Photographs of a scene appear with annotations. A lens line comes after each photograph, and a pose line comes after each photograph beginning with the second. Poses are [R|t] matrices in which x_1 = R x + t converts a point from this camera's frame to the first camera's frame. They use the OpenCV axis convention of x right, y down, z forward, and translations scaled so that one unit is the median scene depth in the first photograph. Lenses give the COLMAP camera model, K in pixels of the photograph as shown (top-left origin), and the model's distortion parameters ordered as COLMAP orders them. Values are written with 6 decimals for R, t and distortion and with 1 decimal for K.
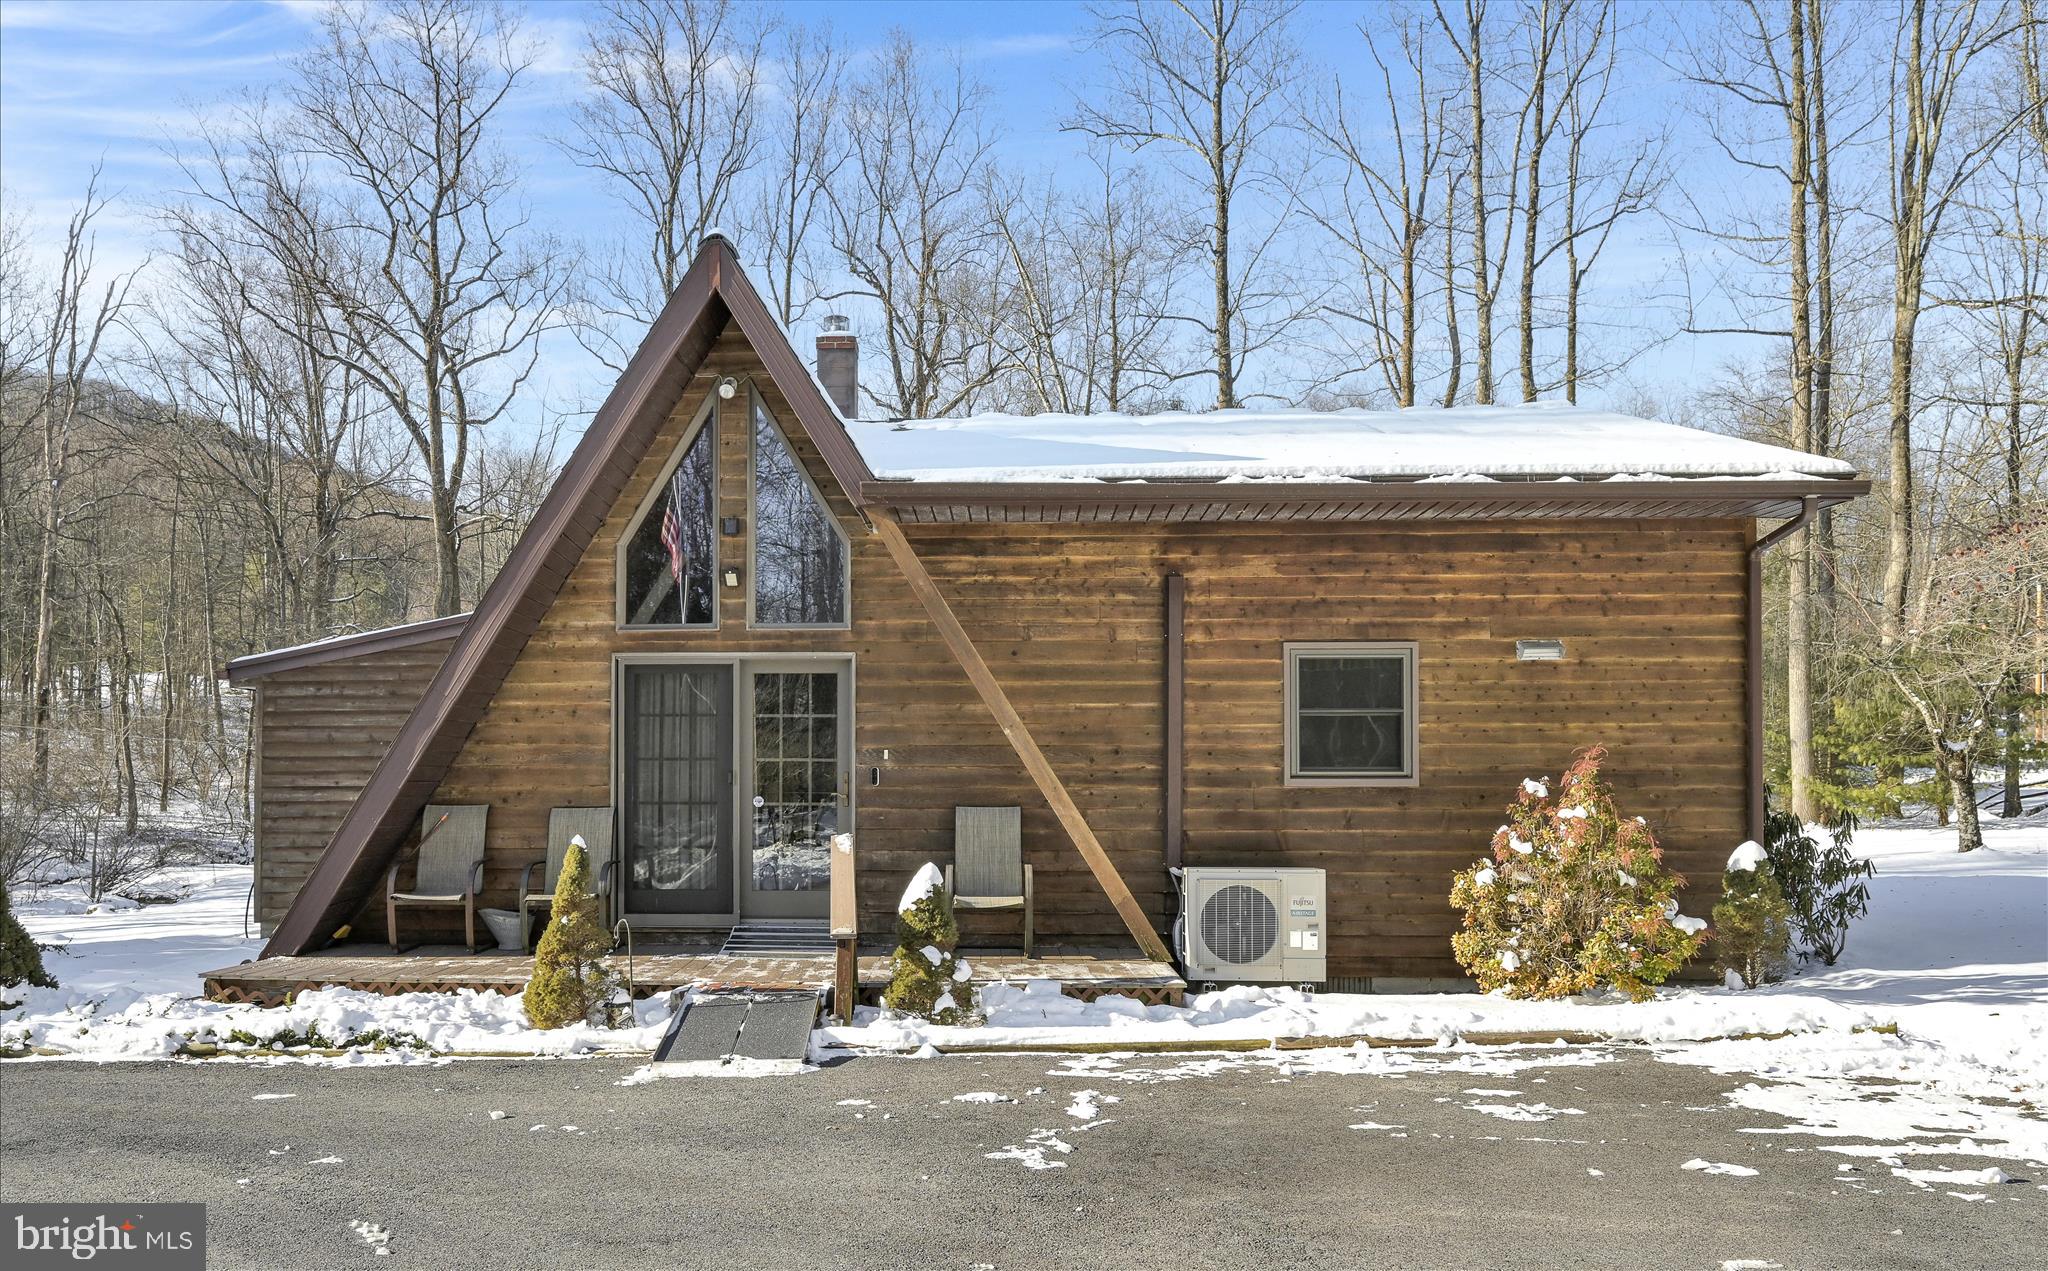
lens RADIAL K [[1399.3, 0, 941.7], [0, 1399.3, 757.7], [0, 0, 1]] dist [-0.002961, -0.000758]
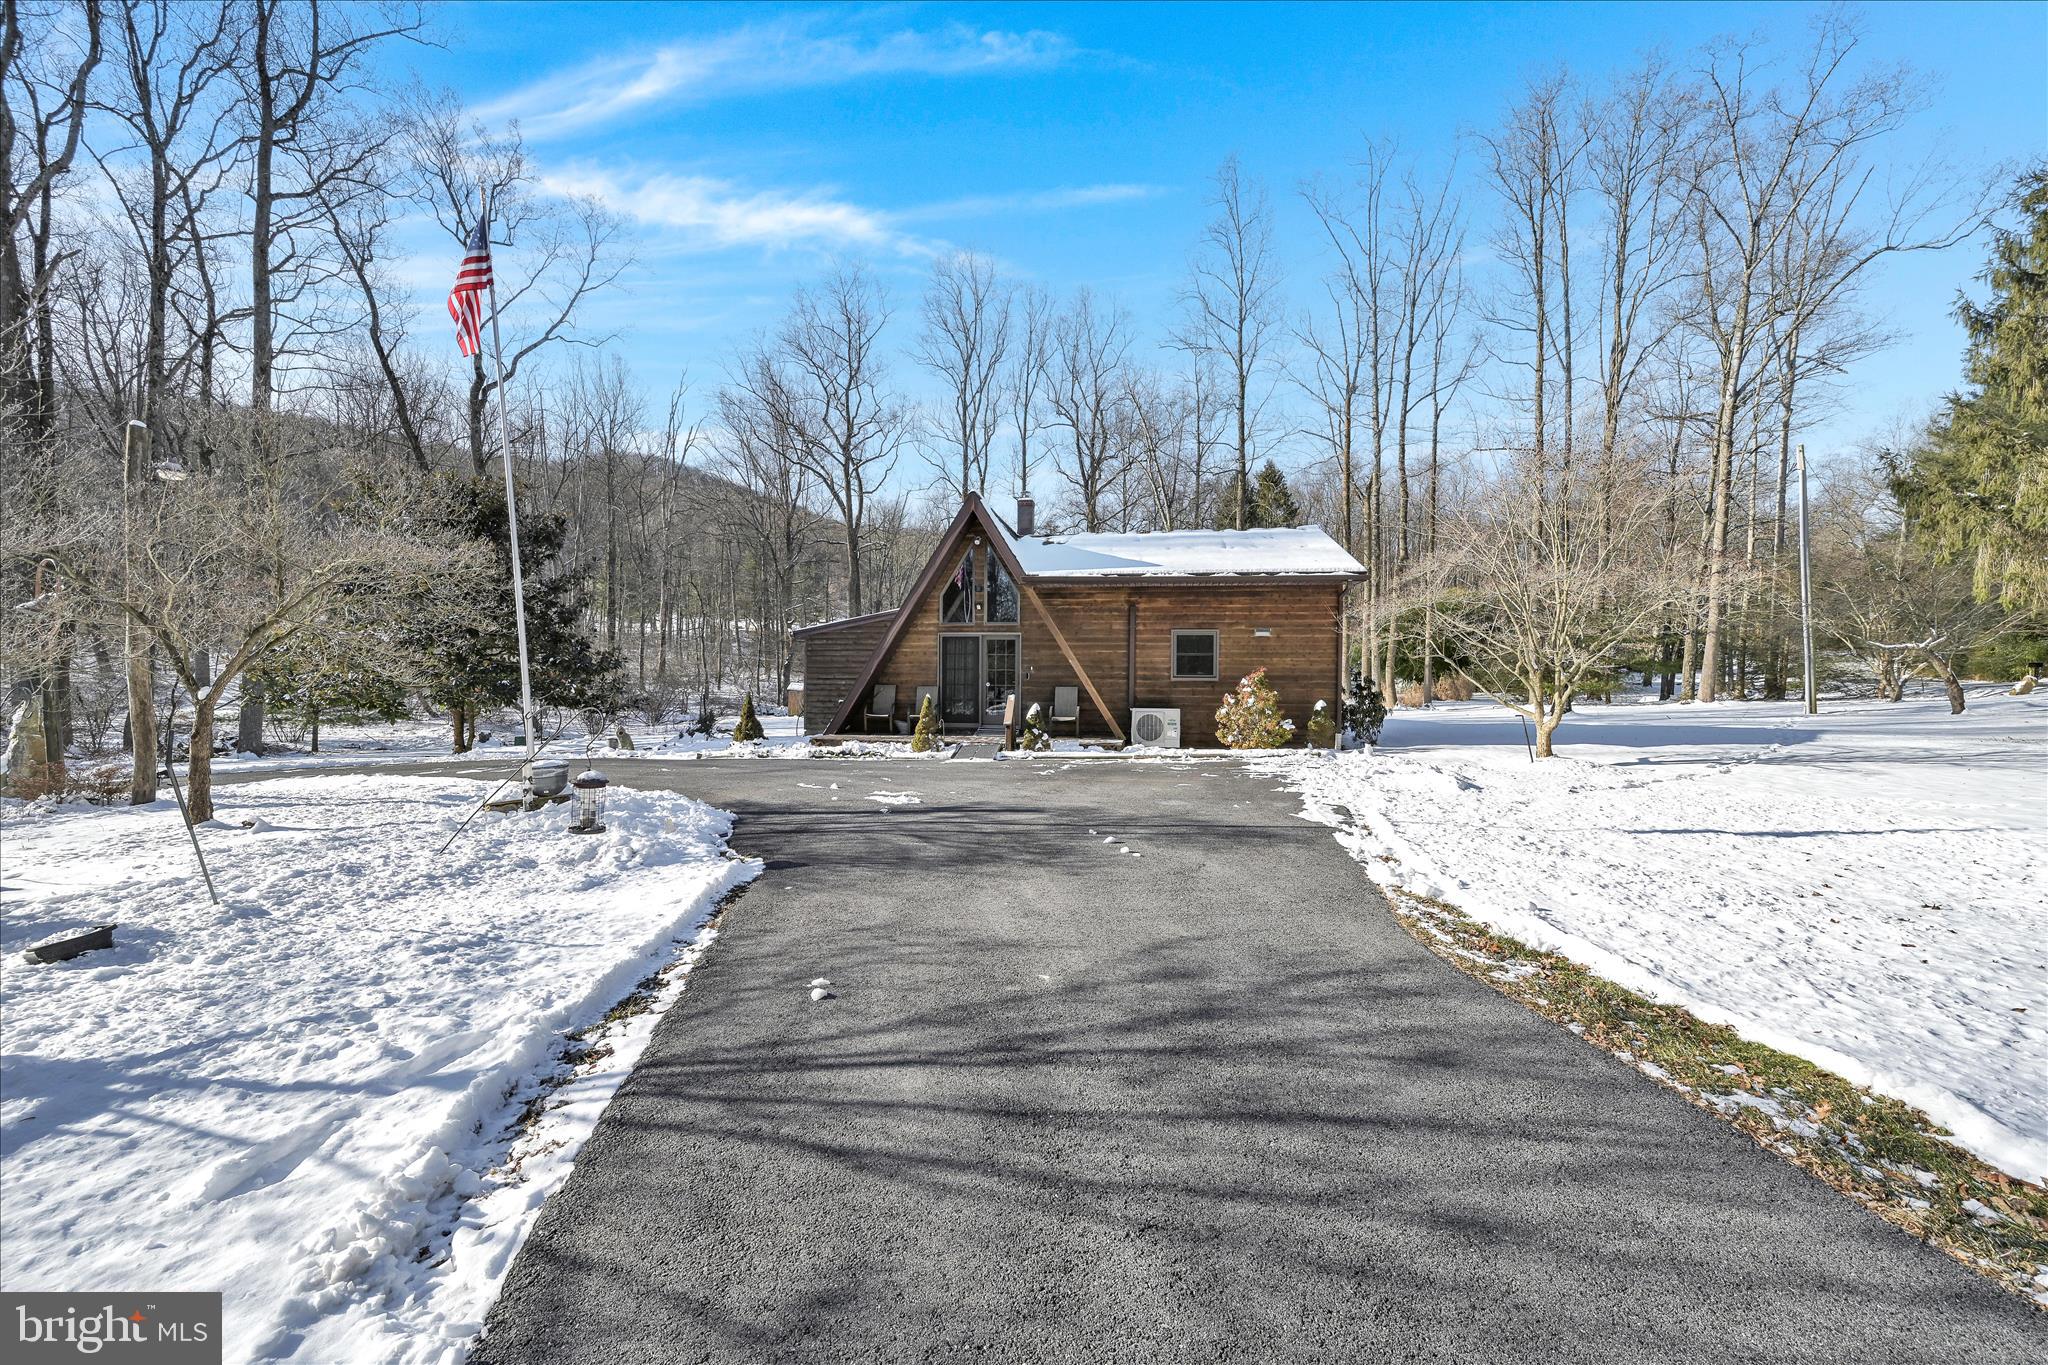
lens RADIAL K [[800.9, 0, 1030.0], [0, 800.9, 686.4], [0, 0, 1]] dist [-0.000822, 0.000036]
pose [[0.993644, 0.007793, -0.112295, 0.138168], [-0.004663, 0.999594, 0.028109, -0.011100], [0.112468, -0.027406, 0.993277, -0.617900]]
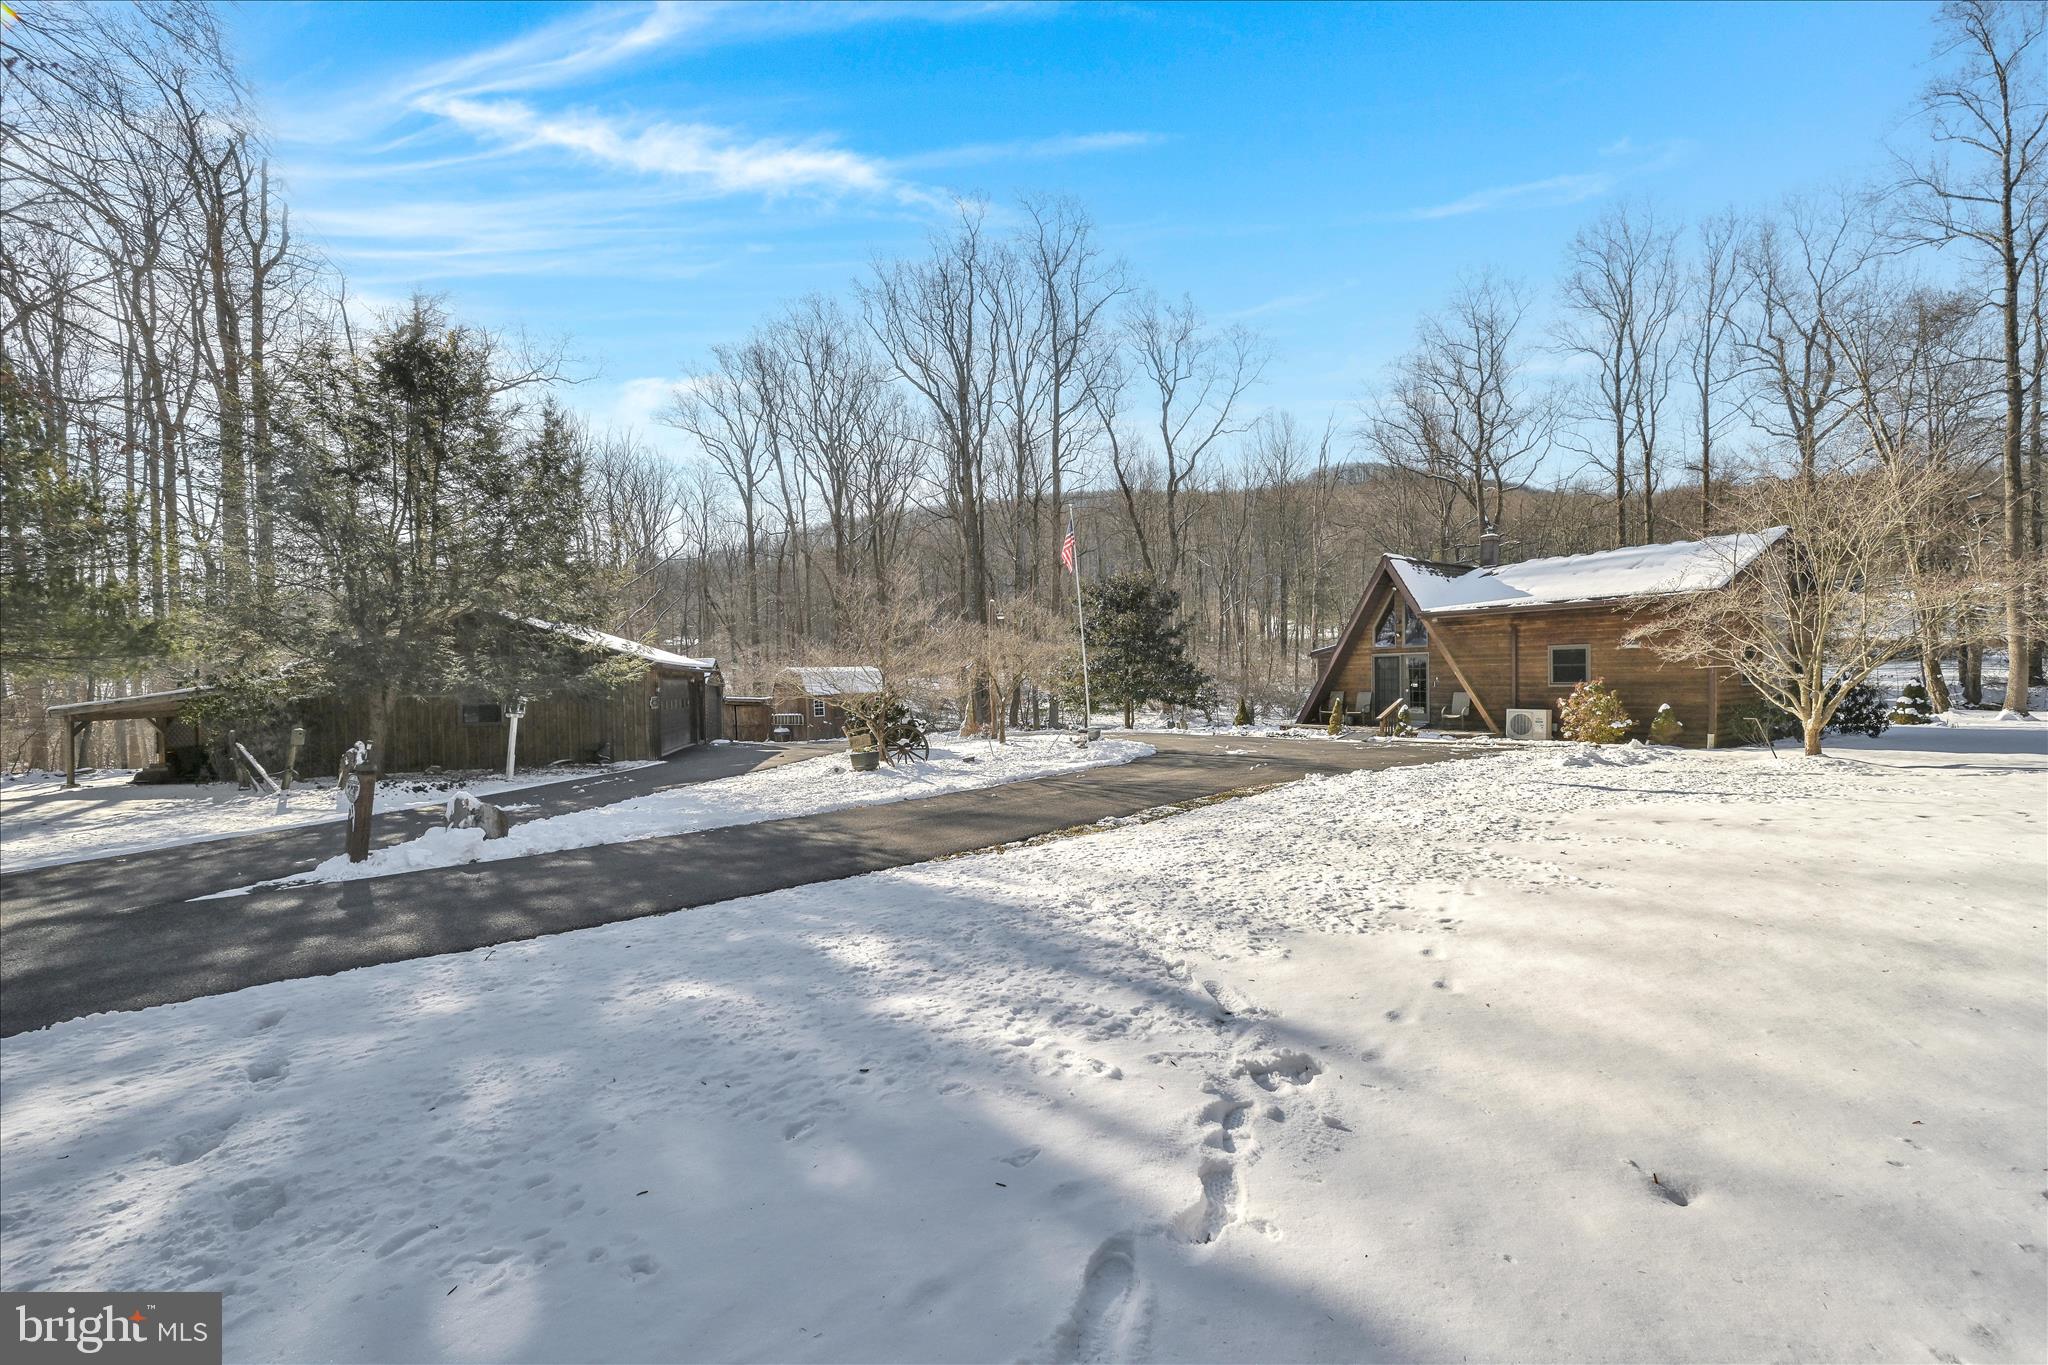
lens RADIAL K [[800.9, 0, 1030.0], [0, 800.9, 686.4], [0, 0, 1]] dist [-0.000822, 0.000036]
pose [[0.582222, 0.000375, -0.813030, 1.073182], [0.025783, 0.999488, 0.018924, -0.049774], [0.812621, -0.031981, 0.581915, -1.164742]]
